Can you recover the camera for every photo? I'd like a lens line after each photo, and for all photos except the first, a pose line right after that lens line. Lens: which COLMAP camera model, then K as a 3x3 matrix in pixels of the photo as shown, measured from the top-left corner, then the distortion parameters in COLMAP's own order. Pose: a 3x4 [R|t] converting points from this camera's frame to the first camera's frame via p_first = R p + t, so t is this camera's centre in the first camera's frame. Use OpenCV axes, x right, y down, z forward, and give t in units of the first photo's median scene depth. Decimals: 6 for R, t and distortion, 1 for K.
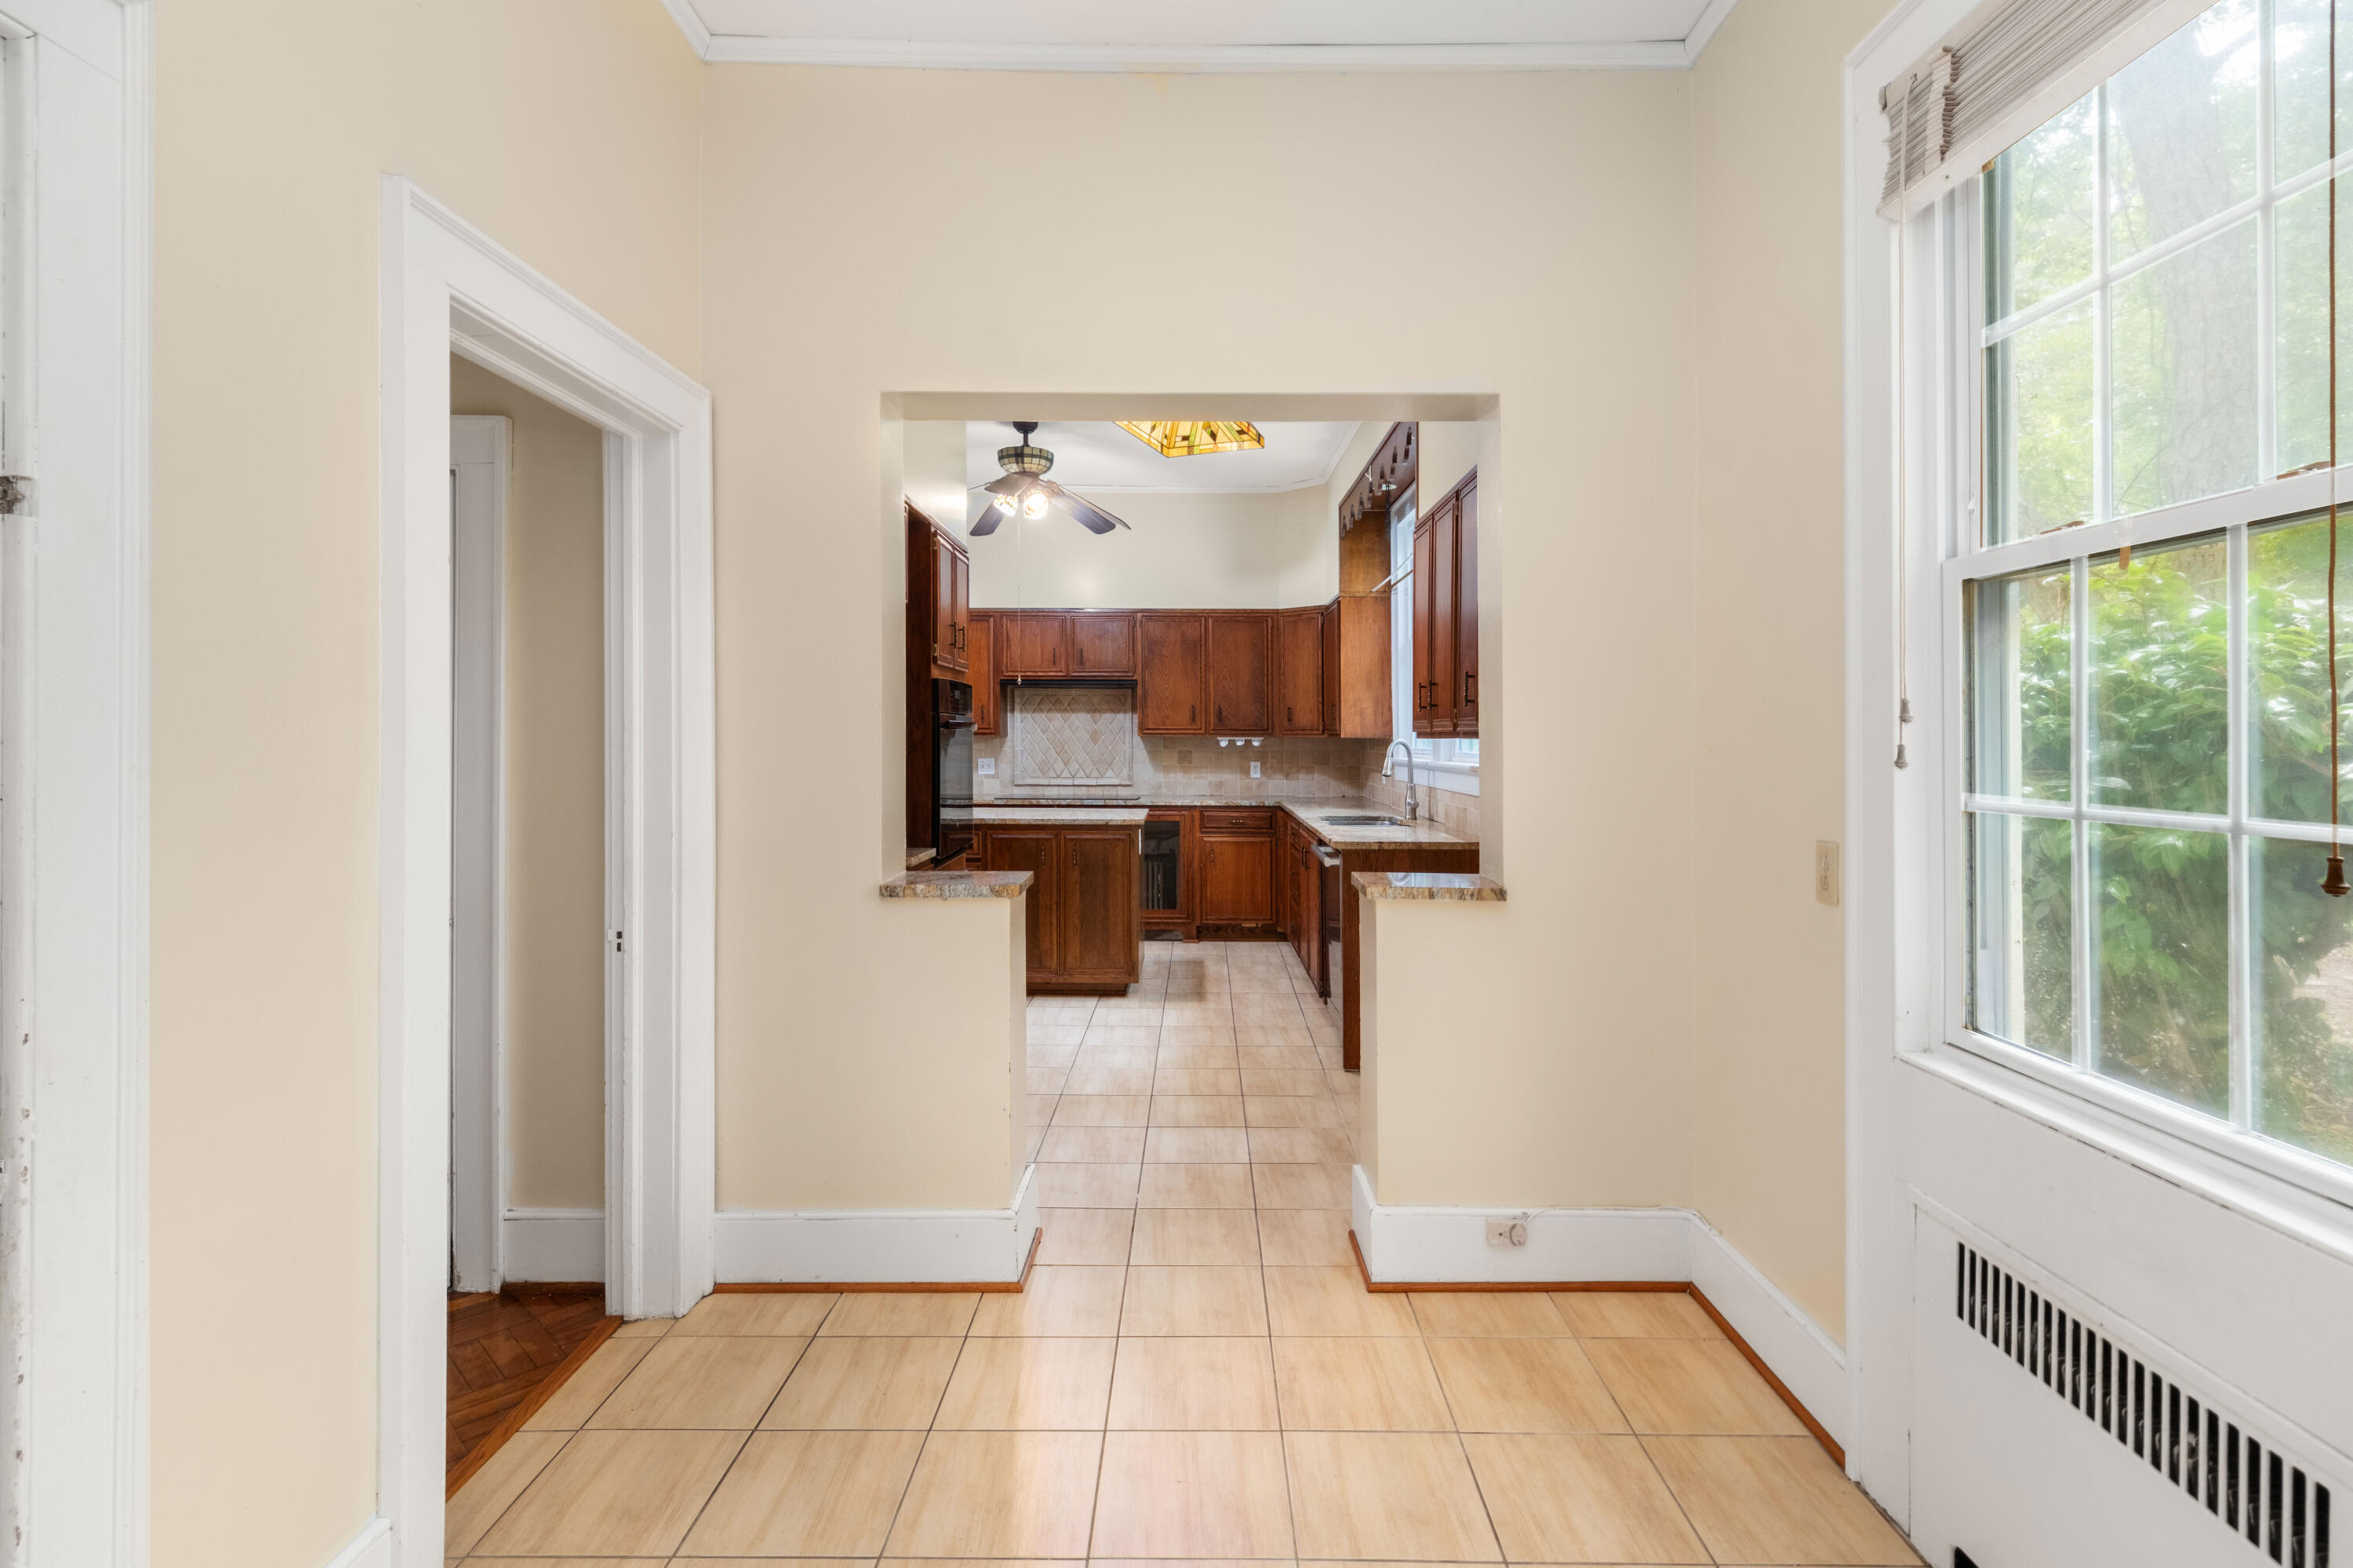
lens RADIAL K [[1076.6, 0, 1175.4], [0, 1076.6, 743.8], [0, 0, 1]] dist [0.021407, -0.016307]
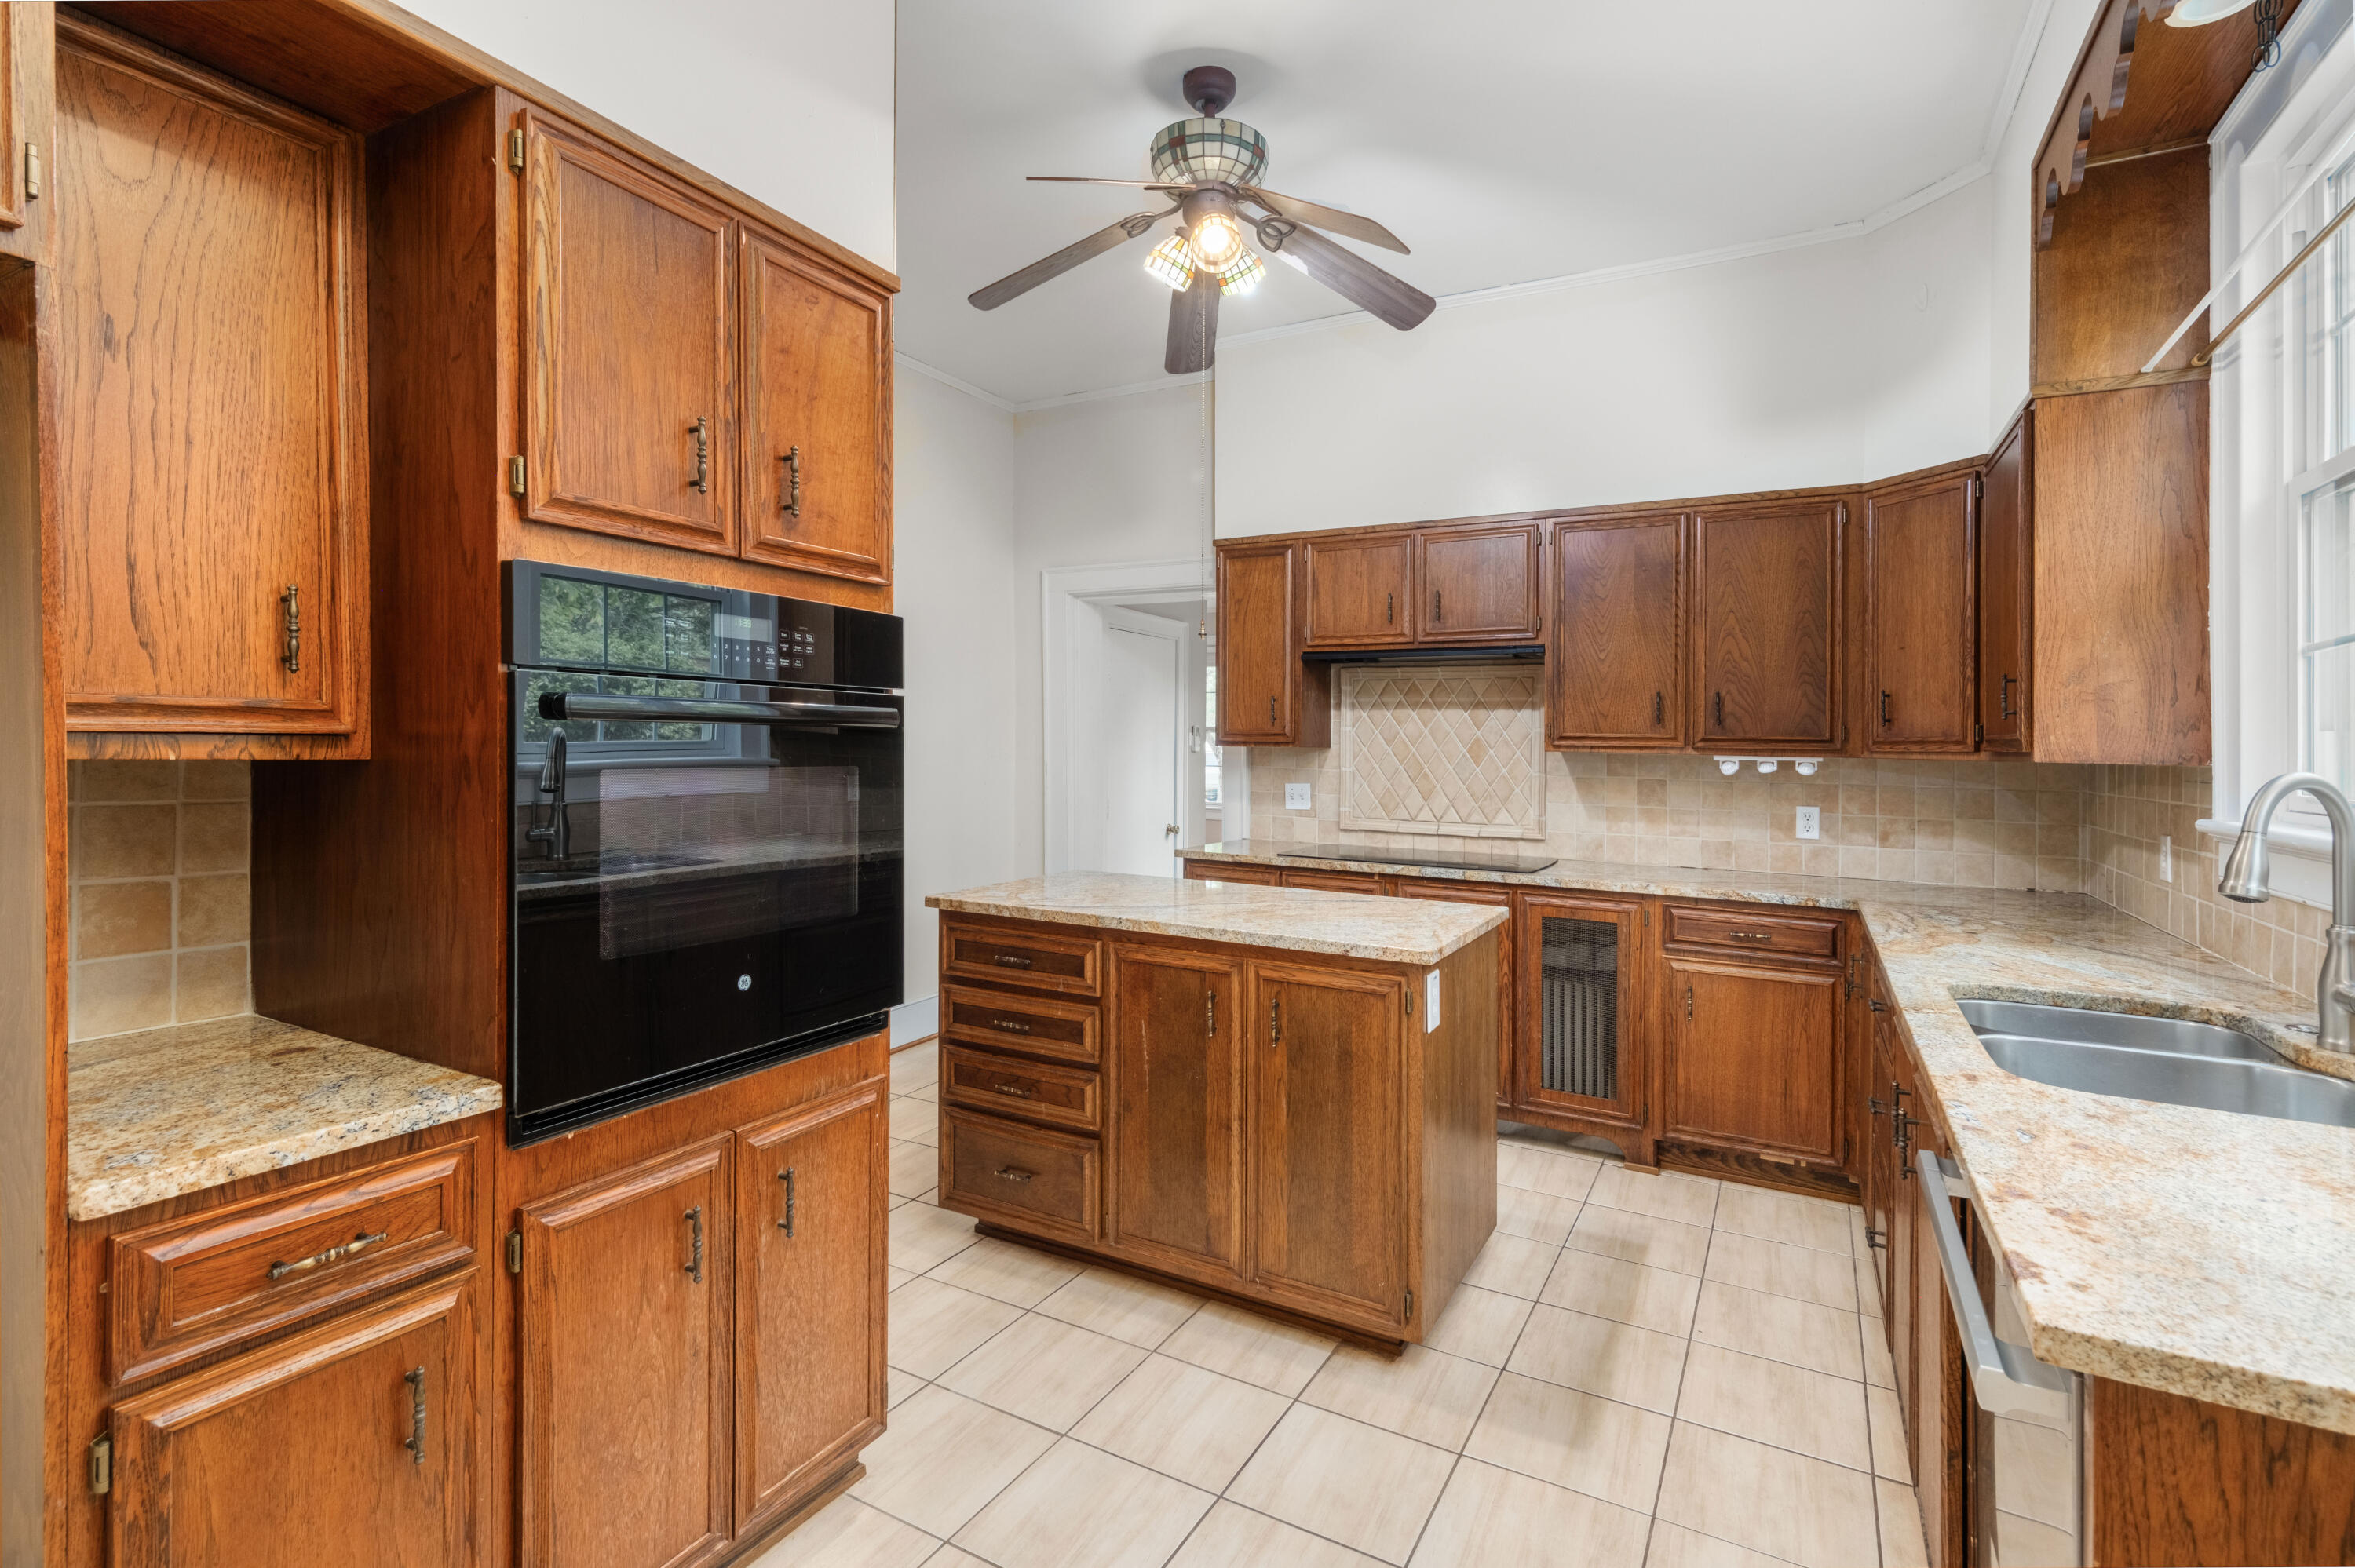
lens RADIAL K [[1077.3, 0, 1176.4], [0, 1077.3, 743.8], [0, 0, 1]] dist [0.021407, -0.016307]
pose [[0.877909, 0.010985, -0.478701, 0.061151], [-0.017003, 0.999822, -0.008238, -0.003253], [0.478525, 0.015372, 0.877939, 0.448584]]
